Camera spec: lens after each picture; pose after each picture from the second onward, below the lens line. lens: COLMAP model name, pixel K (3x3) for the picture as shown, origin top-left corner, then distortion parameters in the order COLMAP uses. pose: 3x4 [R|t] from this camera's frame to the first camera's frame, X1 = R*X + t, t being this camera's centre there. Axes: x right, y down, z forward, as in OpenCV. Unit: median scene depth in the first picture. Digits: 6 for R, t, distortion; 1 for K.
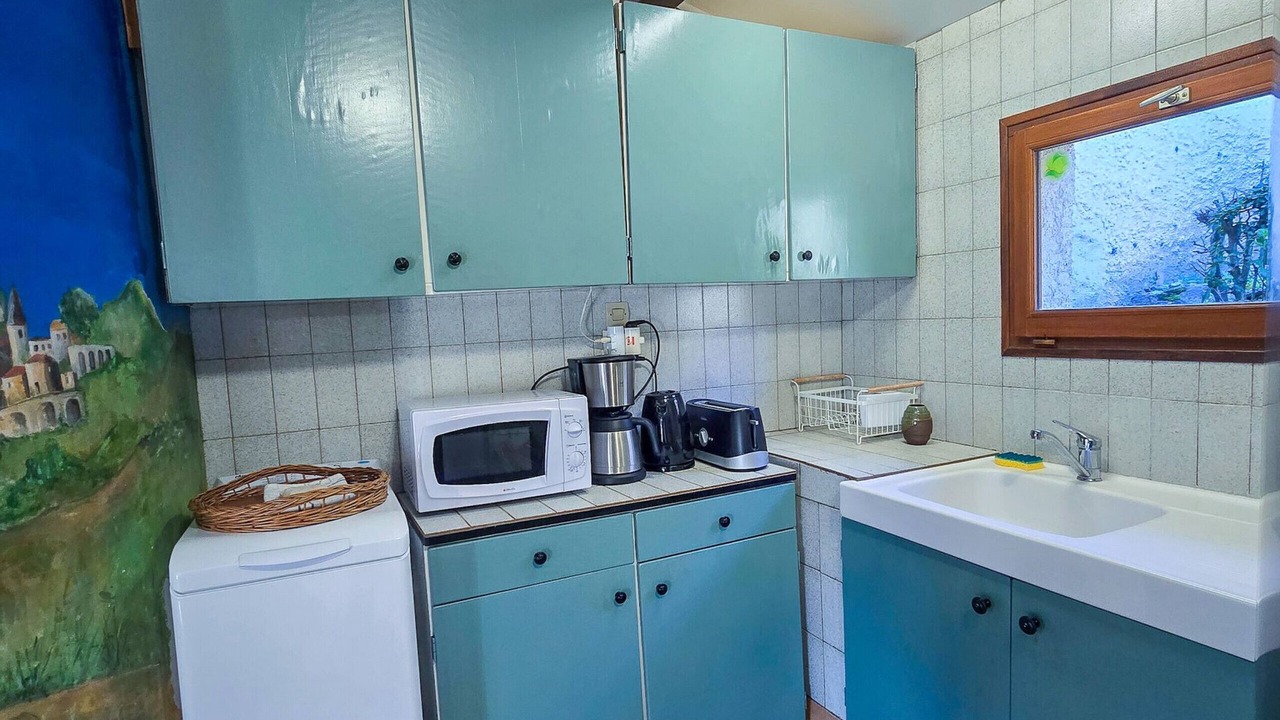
lens RADIAL K [[692.9, 0, 643.4], [0, 692.9, 368.1], [0, 0, 1]] dist [-0.006575, -0.001032]
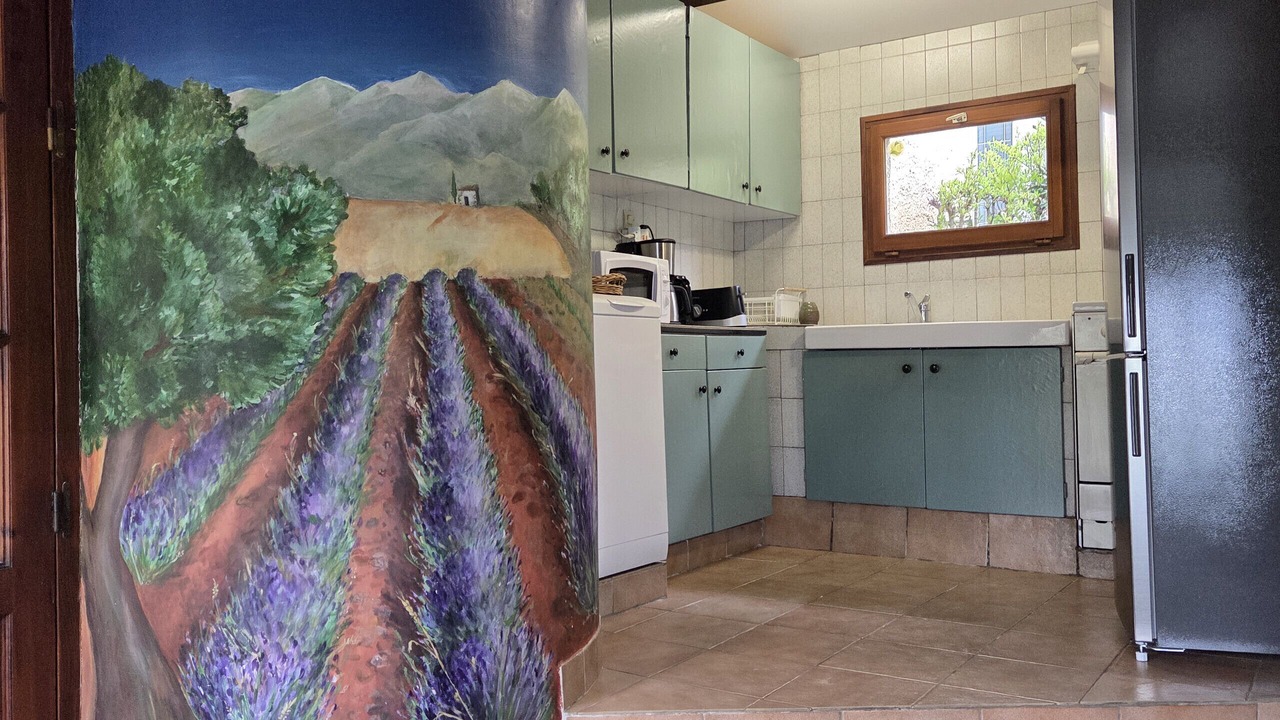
lens RADIAL K [[1052.5, 0, 639.2], [0, 1052.5, 355.6], [0, 0, 1]] dist [-0.006514, -0.001649]
pose [[0.860370, 0.033735, 0.508552, -1.149907], [0.019242, 0.994946, -0.098552, 0.420826], [-0.509306, 0.094577, 0.855373, -0.773123]]
